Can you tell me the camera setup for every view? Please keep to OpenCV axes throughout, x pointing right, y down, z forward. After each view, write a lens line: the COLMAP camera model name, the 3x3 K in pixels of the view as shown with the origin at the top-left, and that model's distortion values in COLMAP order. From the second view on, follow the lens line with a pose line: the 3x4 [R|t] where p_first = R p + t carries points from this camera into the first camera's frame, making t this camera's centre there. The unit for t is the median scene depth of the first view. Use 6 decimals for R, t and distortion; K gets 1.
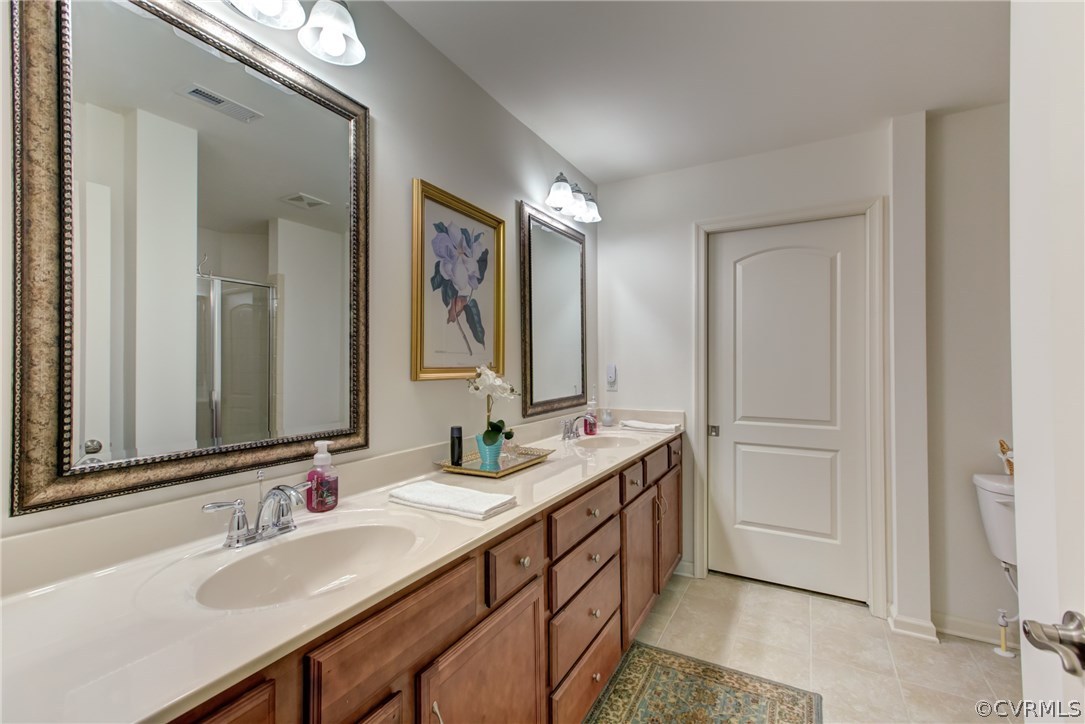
lens RADIAL K [[482.1, 0, 541.5], [0, 482.1, 355.8], [0, 0, 1]] dist [0.010598, 0.005213]
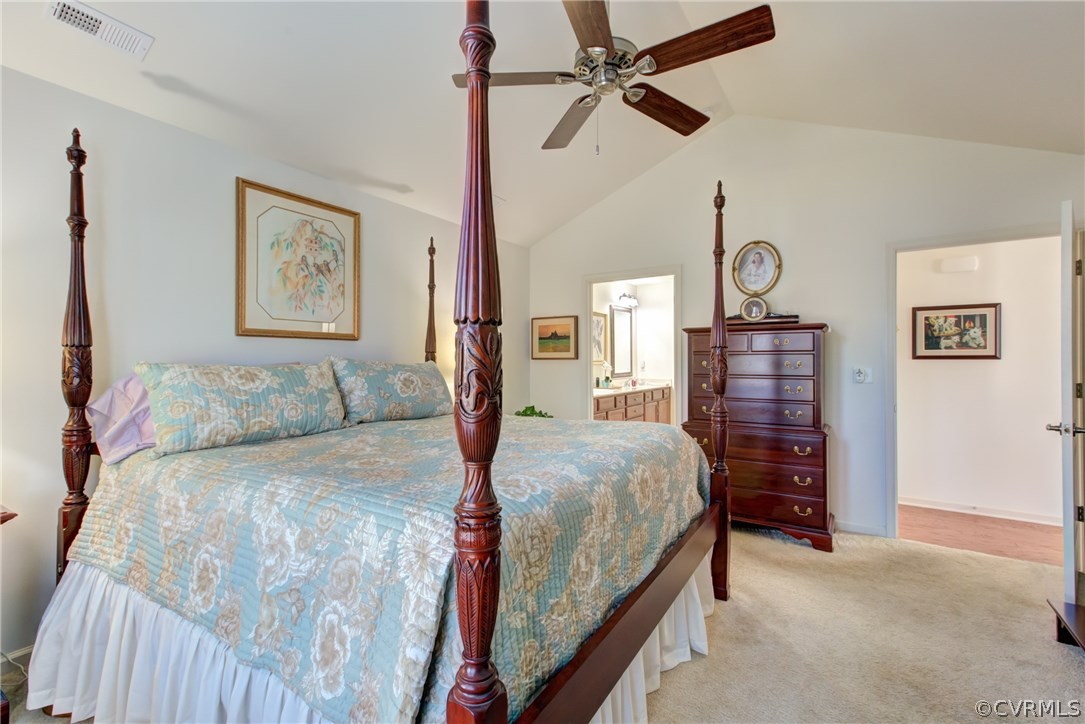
lens RADIAL K [[482.1, 0, 545.5], [0, 482.1, 358.7], [0, 0, 1]] dist [0.010598, 0.005213]
pose [[0.997639, 0.002798, -0.068614, -0.233337], [-0.002116, 0.999948, 0.010014, -0.019365], [0.068638, -0.009846, 0.997593, -1.922078]]
